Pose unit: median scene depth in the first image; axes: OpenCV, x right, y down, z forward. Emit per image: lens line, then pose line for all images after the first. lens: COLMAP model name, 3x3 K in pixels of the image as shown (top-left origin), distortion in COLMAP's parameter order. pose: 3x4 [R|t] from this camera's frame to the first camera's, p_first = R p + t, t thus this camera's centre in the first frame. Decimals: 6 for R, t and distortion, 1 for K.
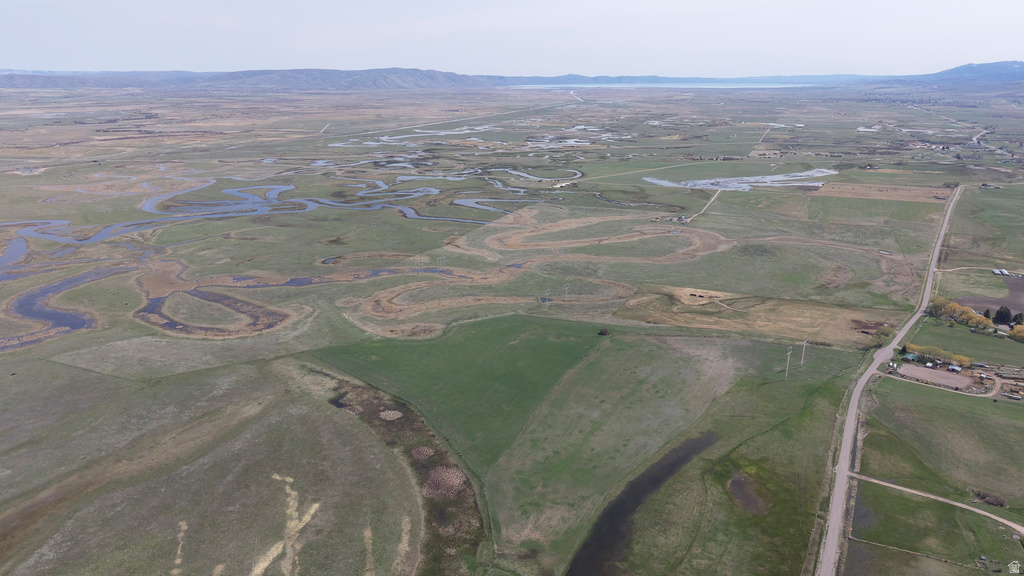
lens RADIAL K [[686.1, 0, 506.3], [0, 686.1, 289.4], [0, 0, 1]] dist [0.025127, -0.027685]
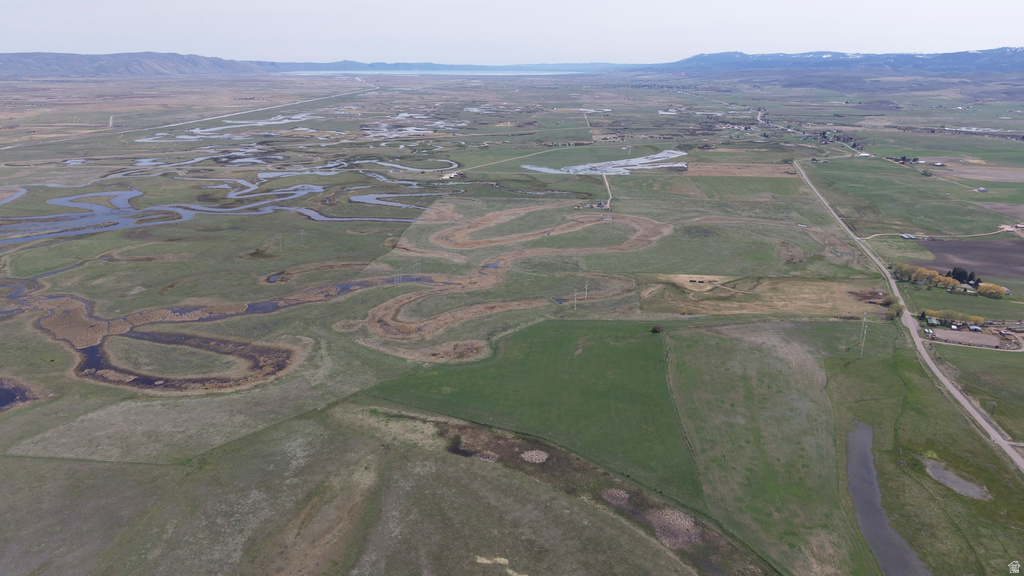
lens RADIAL K [[686.1, 0, 506.5], [0, 686.1, 288.2], [0, 0, 1]] dist [0.025127, -0.027685]
pose [[0.950693, -0.092110, 0.296141, -0.234572], [0.087447, 0.995747, 0.028985, -0.028574], [-0.297551, -0.001659, 0.954704, 0.105065]]
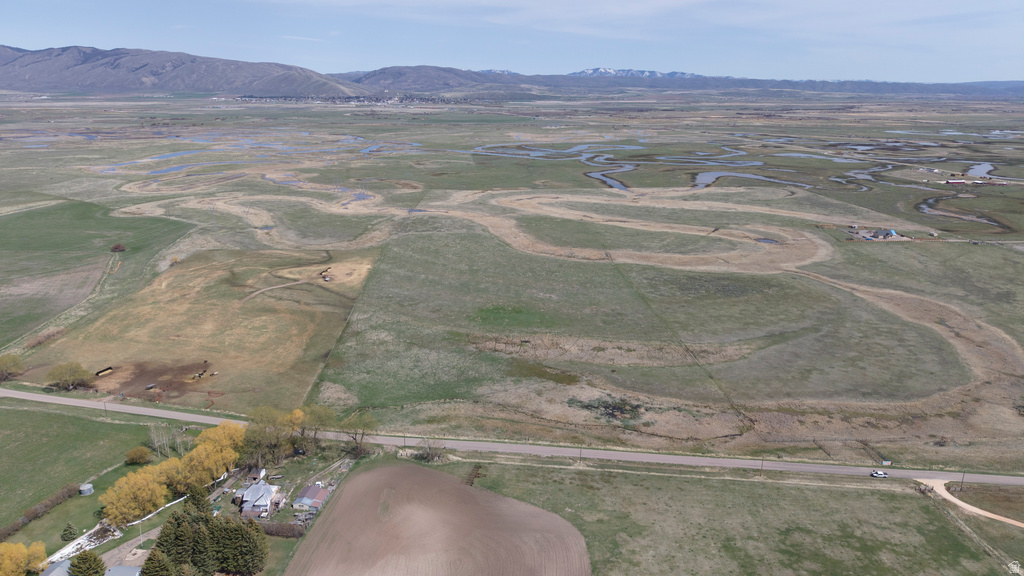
lens RADIAL K [[686.1, 0, 509.5], [0, 686.1, 285.9], [0, 0, 1]] dist [0.025127, -0.027685]
pose [[0.447425, 0.246693, -0.859624, 0.702583], [-0.267449, 0.954123, 0.134608, -0.081389], [0.853394, 0.169679, 0.492877, 0.702892]]
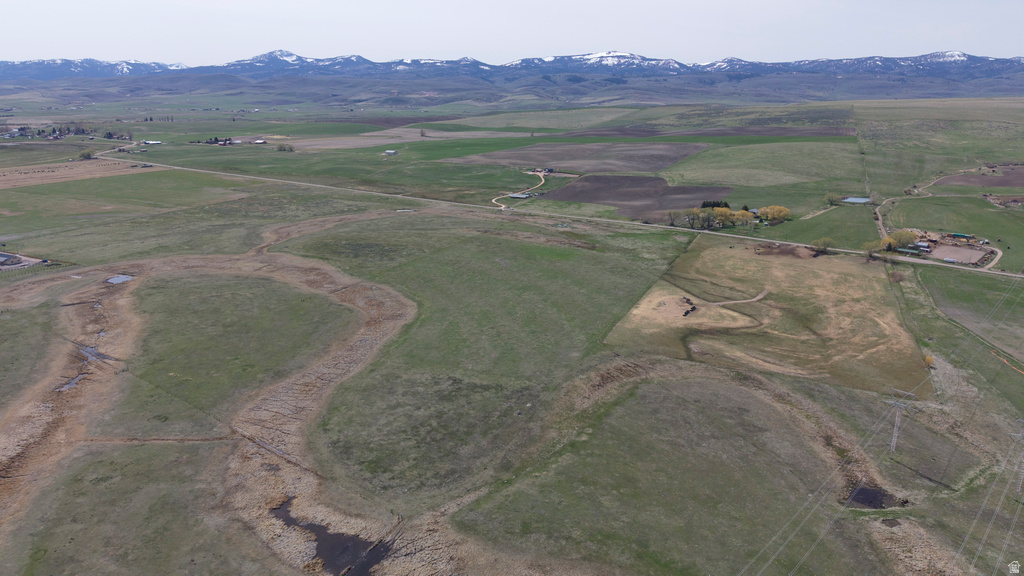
lens RADIAL K [[686.1, 0, 507.0], [0, 686.1, 286.6], [0, 0, 1]] dist [0.025127, -0.027685]
pose [[0.021736, -0.275309, 0.961110, -0.143095], [0.290257, 0.921668, 0.257446, -0.135693], [-0.956702, 0.273373, 0.099944, 0.884434]]
